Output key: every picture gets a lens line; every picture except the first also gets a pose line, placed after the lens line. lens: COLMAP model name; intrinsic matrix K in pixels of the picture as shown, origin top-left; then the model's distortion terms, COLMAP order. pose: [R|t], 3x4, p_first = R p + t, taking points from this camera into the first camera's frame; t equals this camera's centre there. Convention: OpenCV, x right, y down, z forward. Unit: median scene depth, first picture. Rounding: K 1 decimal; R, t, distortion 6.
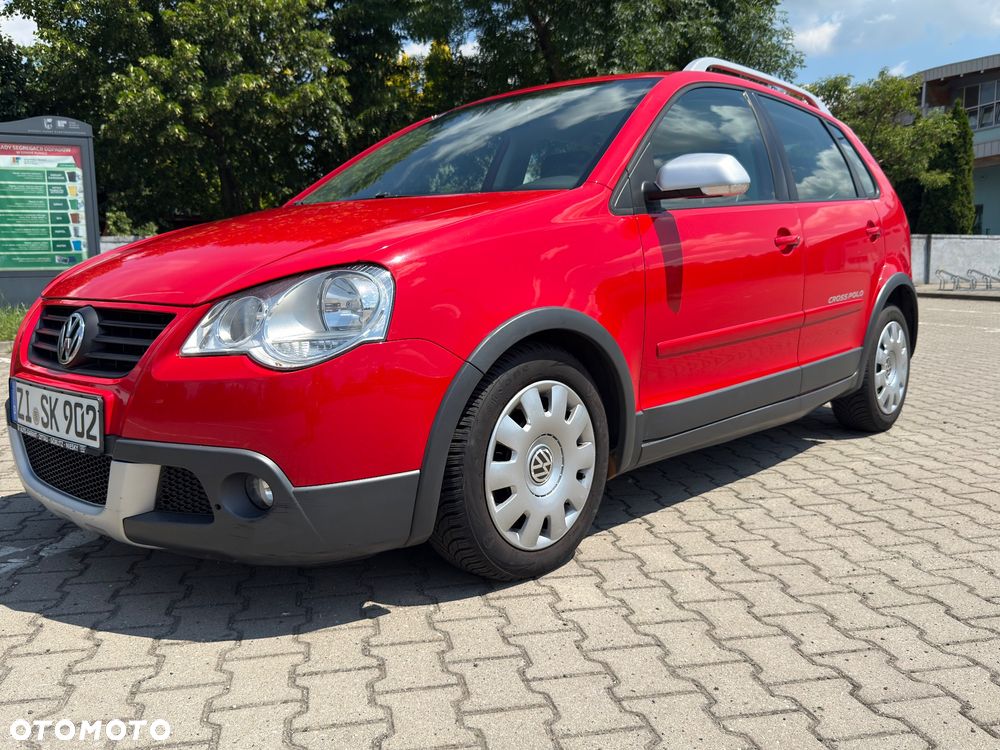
lens RADIAL K [[862.4, 0, 493.6], [0, 862.4, 378.4], [0, 0, 1]] dist [0.037830, -0.076783]
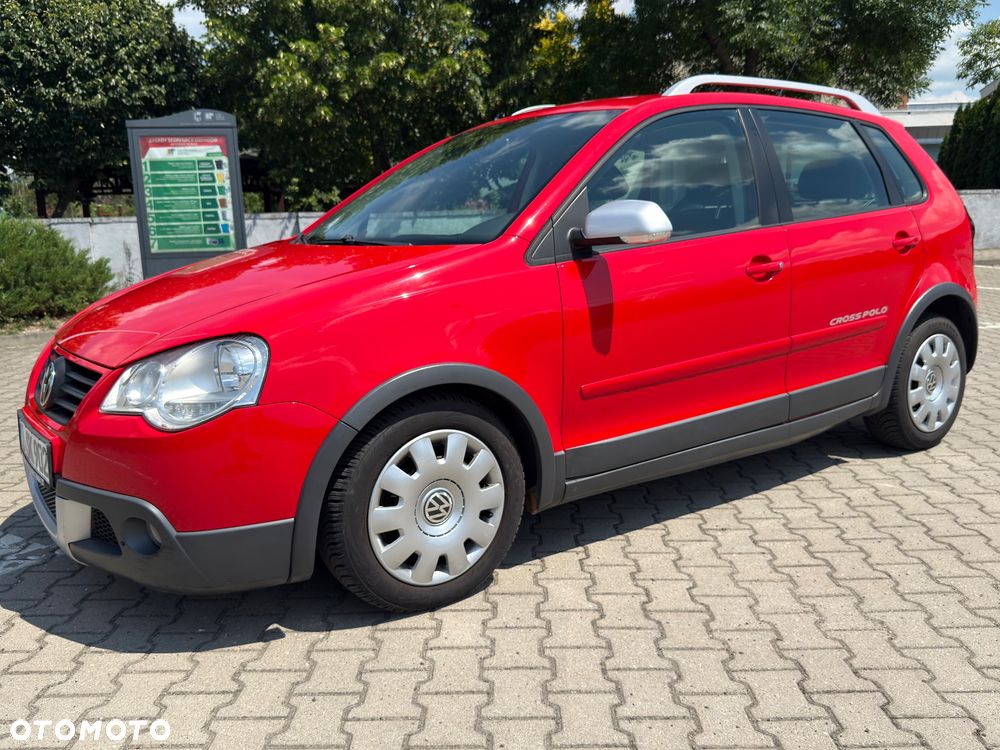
lens RADIAL K [[862.4, 0, 495.9], [0, 862.4, 376.6], [0, 0, 1]] dist [0.037830, -0.076783]
pose [[0.978641, 0.021219, -0.204478, 0.308009], [-0.010287, 0.998468, 0.054377, -0.109688], [0.205319, -0.051112, 0.977360, -0.028211]]
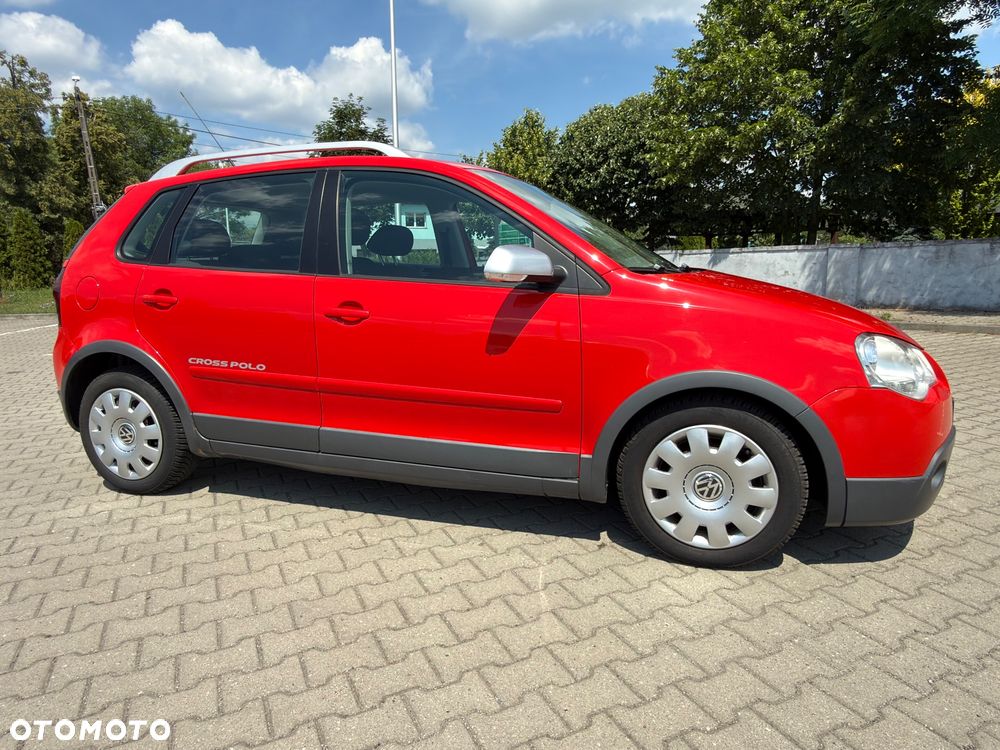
lens RADIAL K [[639.4, 0, 495.7], [0, 639.4, 382.1], [0, 0, 1]] dist [-0.002499, -0.003643]
pose [[0.243194, 0.181807, -0.952787, 3.229302], [-0.113672, 0.980851, 0.158148, -0.416314], [0.963294, 0.069845, 0.259204, 2.252882]]
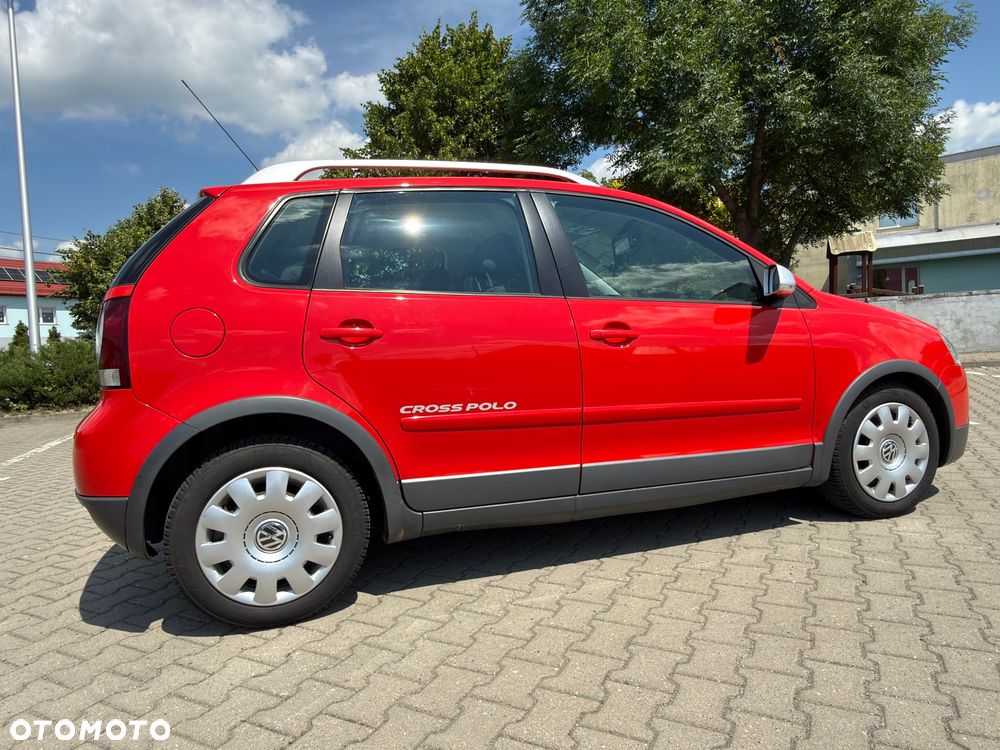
lens RADIAL K [[666.0, 0, 497.3], [0, 666.0, 375.5], [0, 0, 1]] dist [-0.012462, 0.002862]
pose [[0.781948, -0.010124, -0.623261, 2.637004], [-0.032454, 0.997851, -0.056925, -0.199162], [0.622498, 0.064740, 0.779939, 1.338381]]
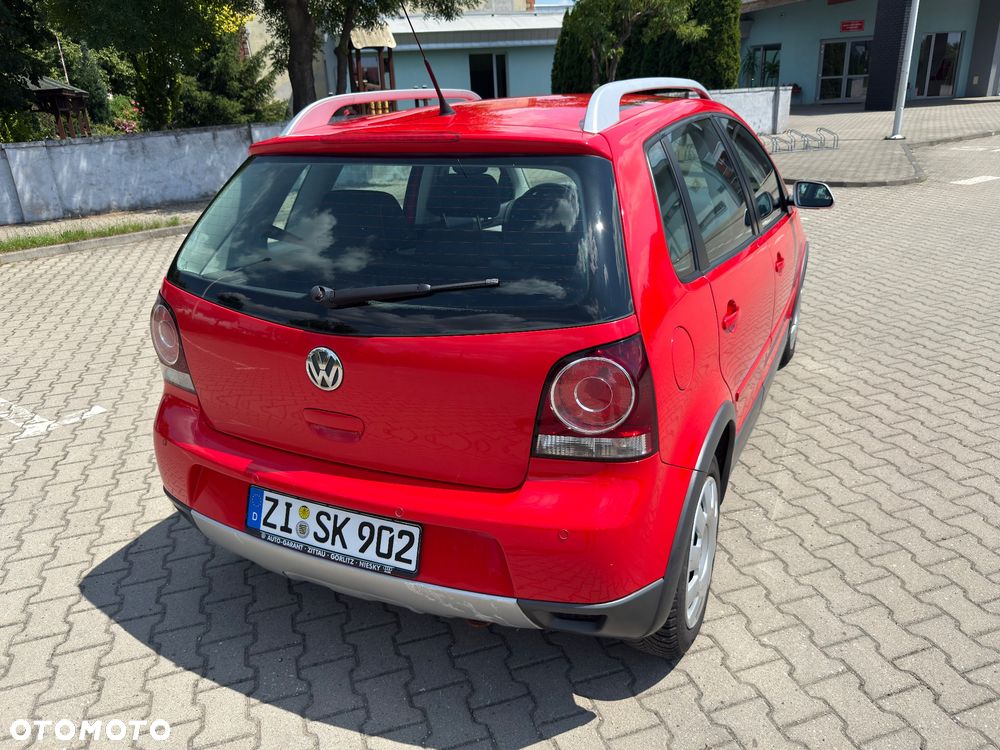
lens RADIAL K [[743.0, 0, 508.3], [0, 743.0, 373.1], [0, 0, 1]] dist [0.009038, -0.021471]
pose [[0.991224, -0.082608, 0.103200, 1.506372], [0.057528, 0.972458, 0.225867, -0.465623], [-0.119016, -0.217948, 0.968676, 1.037692]]
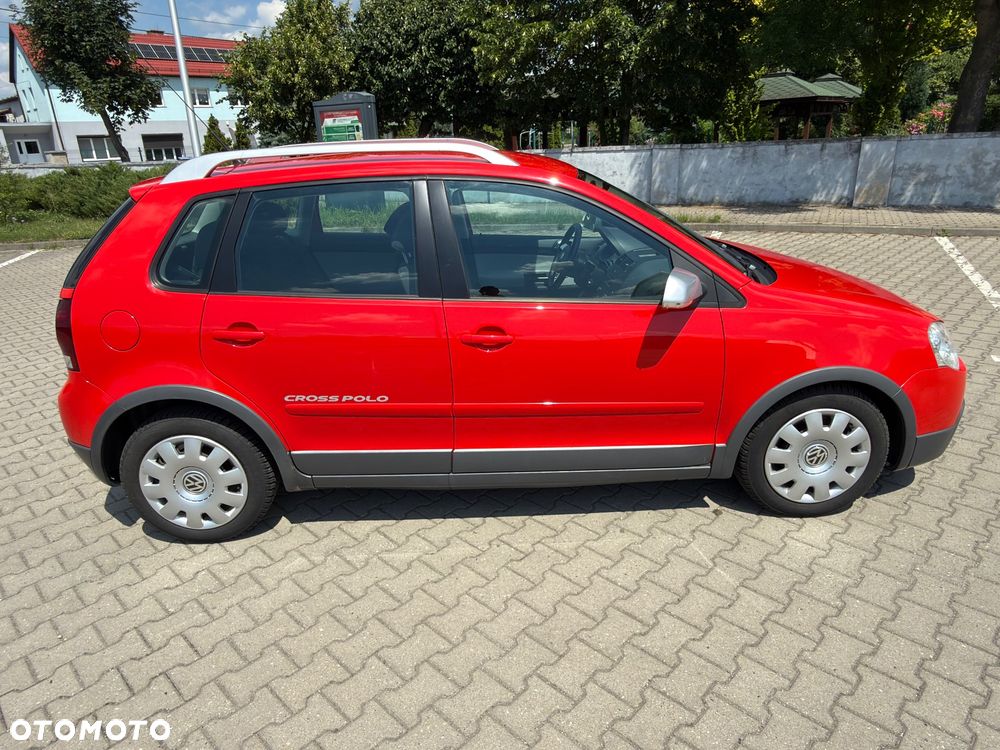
lens RADIAL K [[661.5, 0, 490.6], [0, 661.5, 380.1], [0, 0, 1]] dist [-0.012084, 0.012467]
pose [[0.559552, 0.281308, -0.779595, 2.997565], [-0.077843, 0.954316, 0.288483, -0.582468], [0.825132, -0.100735, 0.555887, 1.668799]]
